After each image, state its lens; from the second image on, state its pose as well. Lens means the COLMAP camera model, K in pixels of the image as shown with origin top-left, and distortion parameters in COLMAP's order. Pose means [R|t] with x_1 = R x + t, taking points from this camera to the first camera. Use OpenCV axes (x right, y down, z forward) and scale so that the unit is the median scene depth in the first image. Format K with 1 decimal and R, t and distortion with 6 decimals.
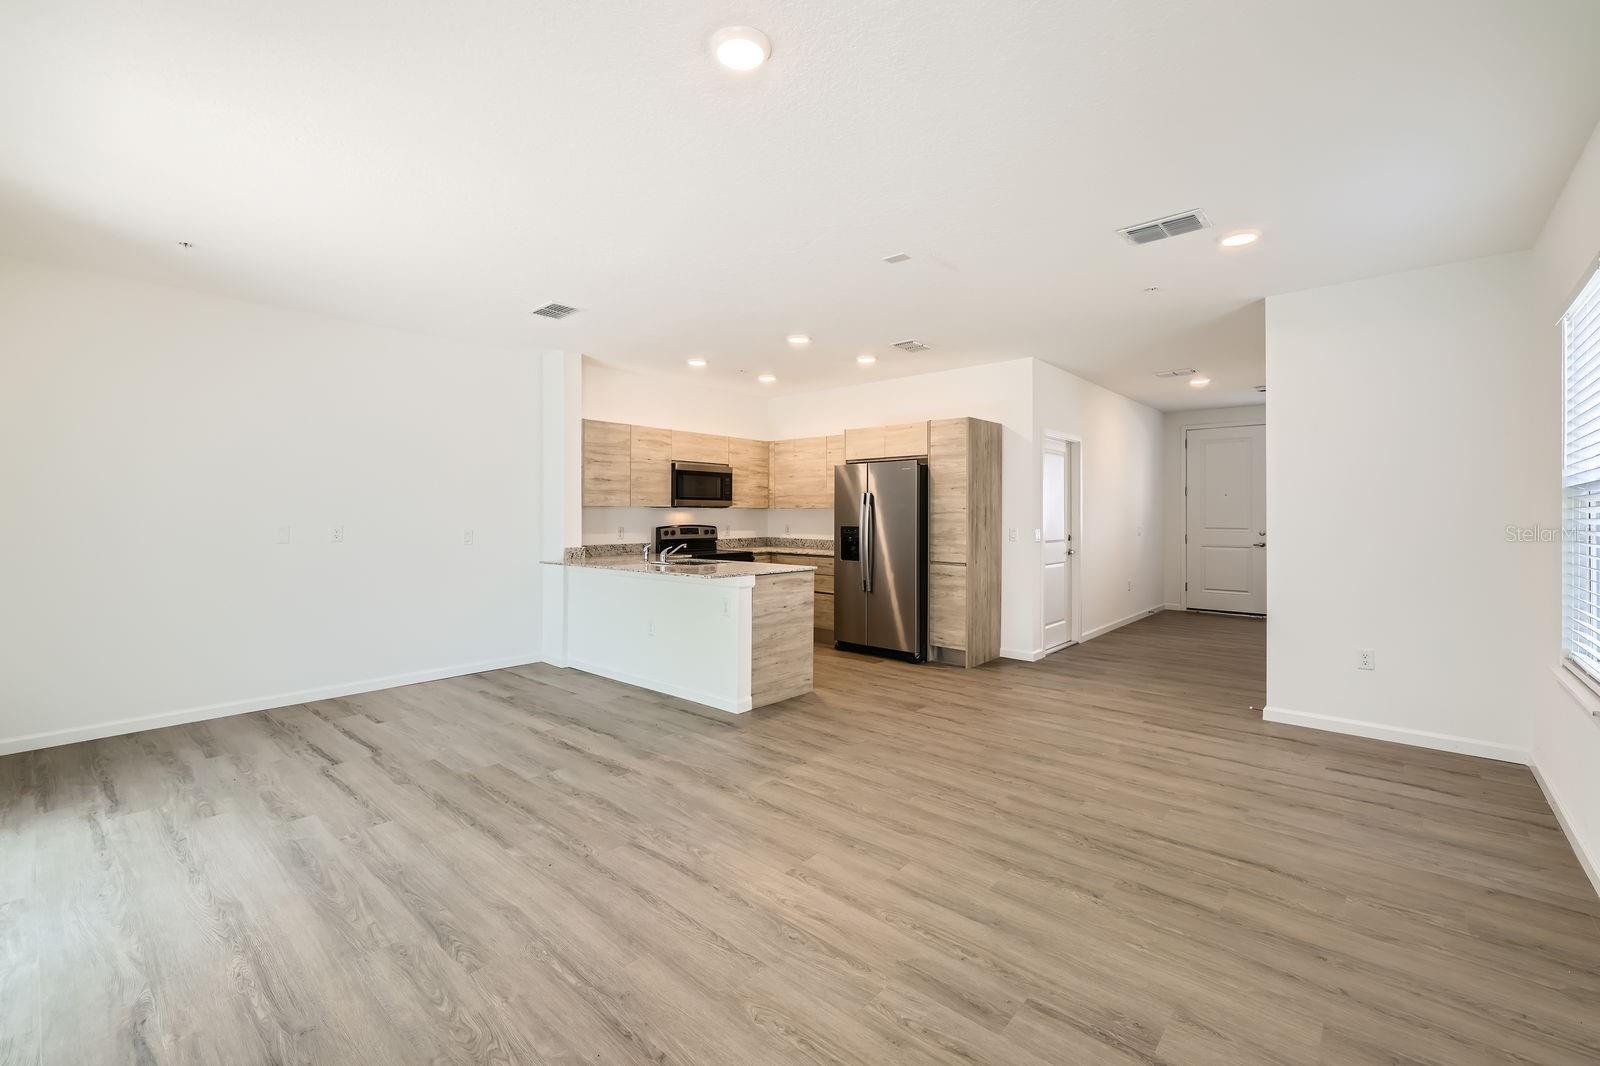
lens RADIAL K [[672.1, 0, 794.5], [0, 672.1, 509.2], [0, 0, 1]] dist [0.008509, -0.000729]
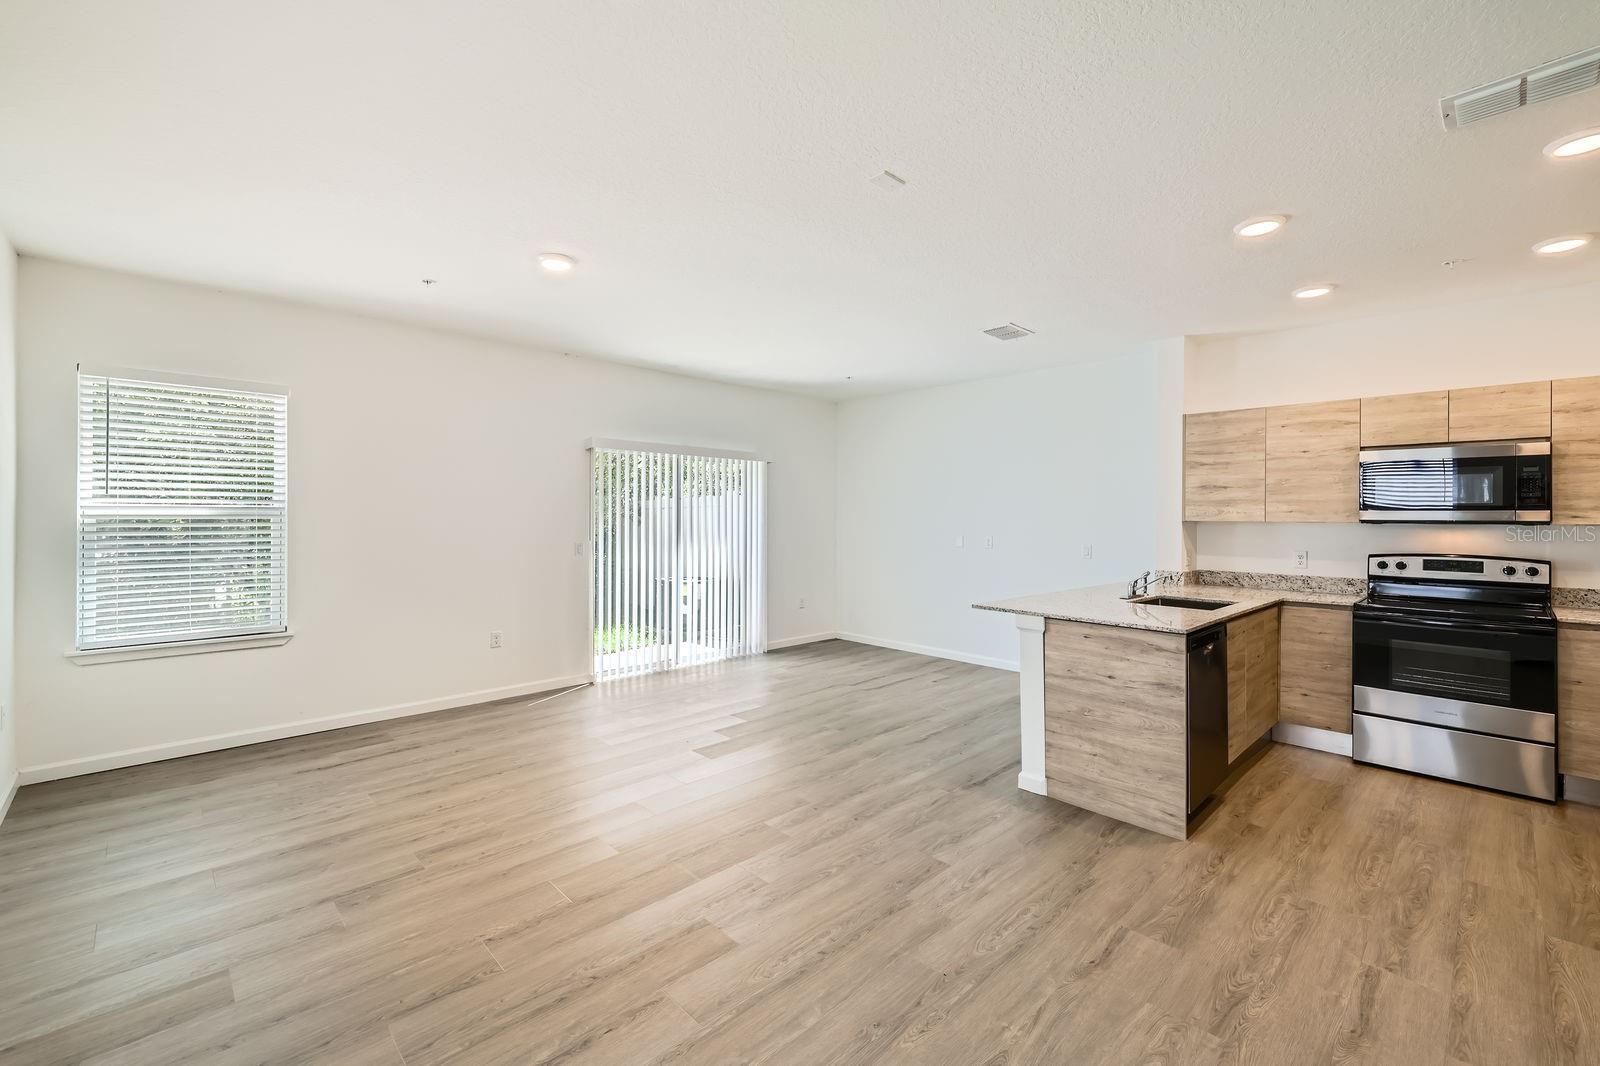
lens RADIAL K [[672.1, 0, 796.9], [0, 672.1, 521.0], [0, 0, 1]] dist [0.008509, -0.000729]
pose [[-0.080541, 0.004856, -0.996739, 0.791321], [0.000602, 0.999988, 0.004823, -0.013843], [0.996751, -0.000212, -0.080543, 0.877934]]
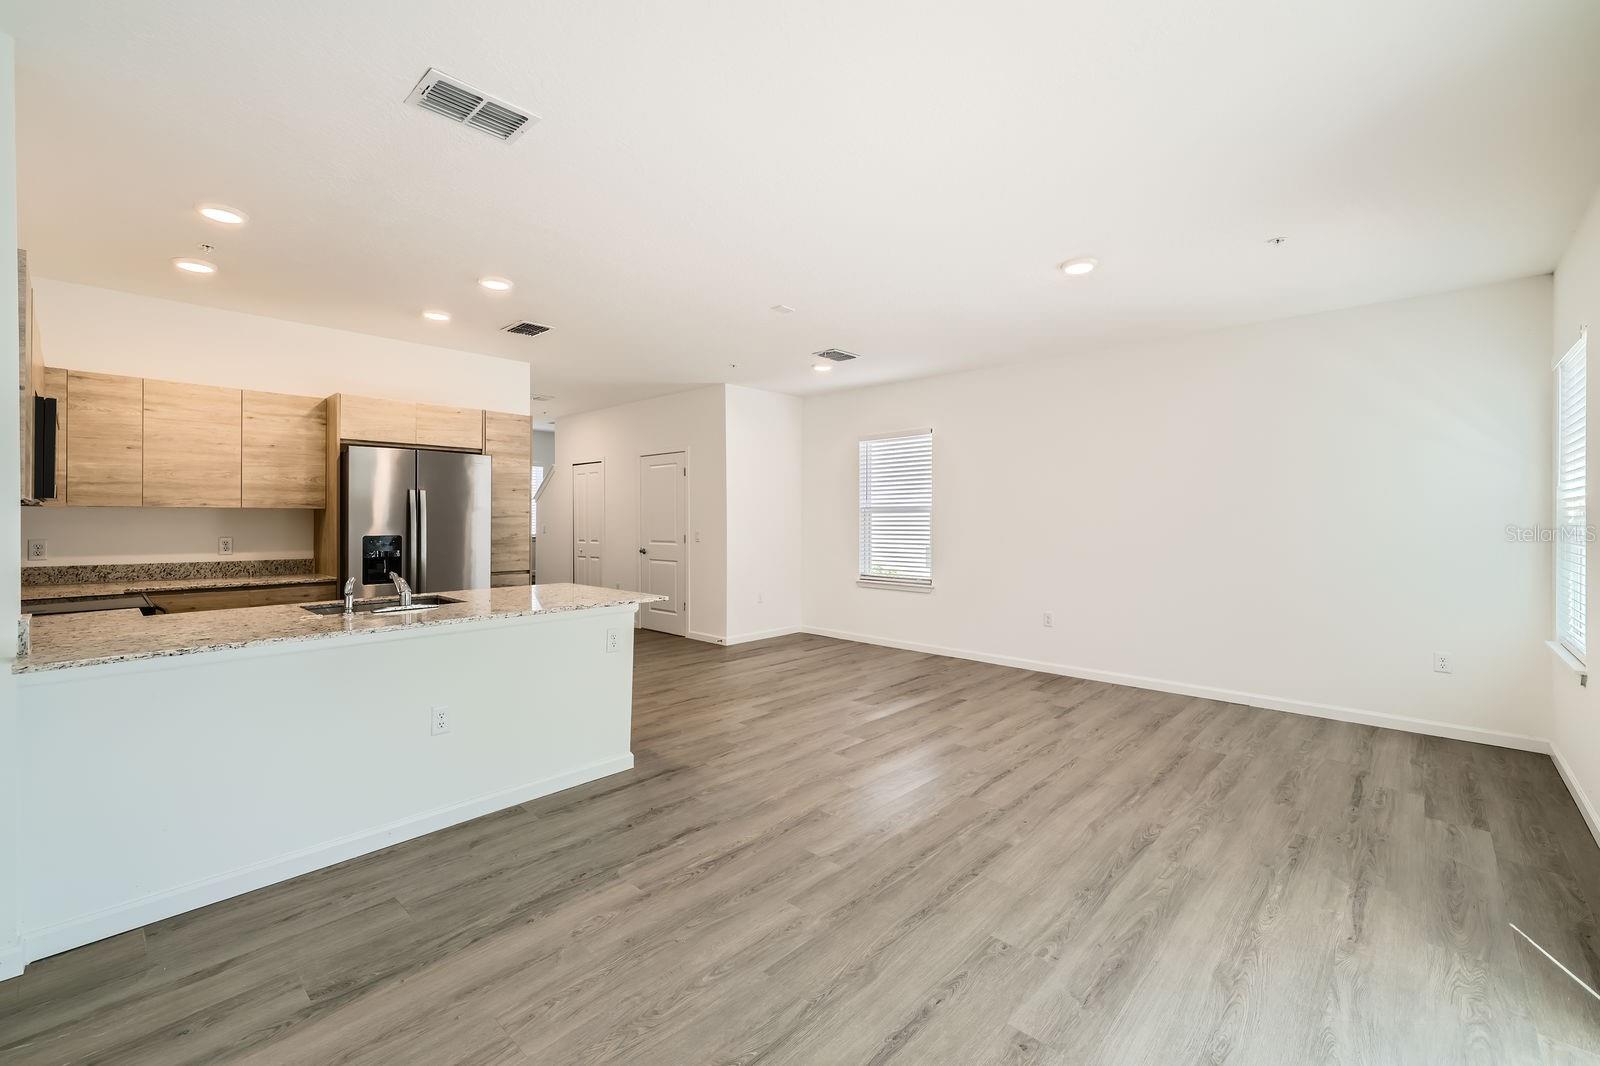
lens RADIAL K [[663.5, 0, 792.1], [0, 663.5, 518.2], [0, 0, 1]] dist [0.007261, 0.000044]
pose [[0.032478, -0.002395, 0.999470, -0.955053], [-0.009251, 0.999954, 0.002696, 0.001767], [-0.999430, -0.009334, 0.032454, 0.858907]]
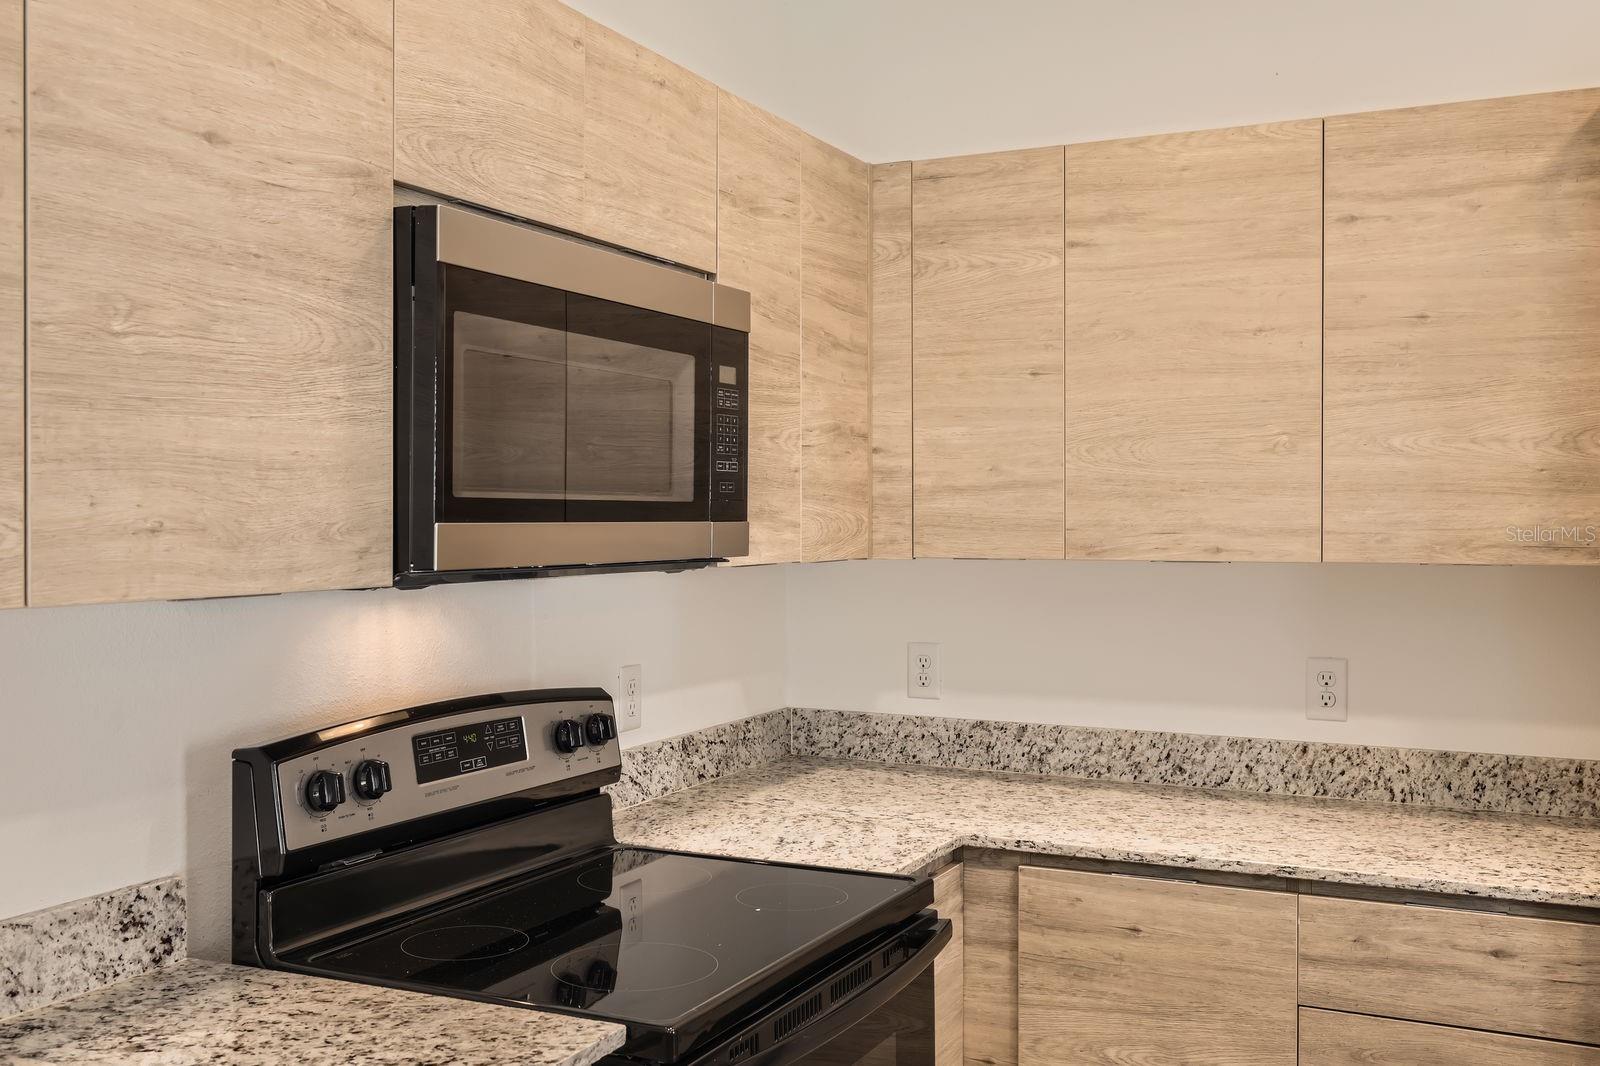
lens RADIAL K [[1565.3, 0, 797.0], [0, 1565.3, 534.4], [0, 0, 1]] dist [0.005655, 0.000000]
pose [[0.963954, -0.006850, 0.265981, -0.310162], [0.001794, 0.999813, 0.019250, -0.029087], [-0.266063, -0.018079, 0.963786, 1.189604]]
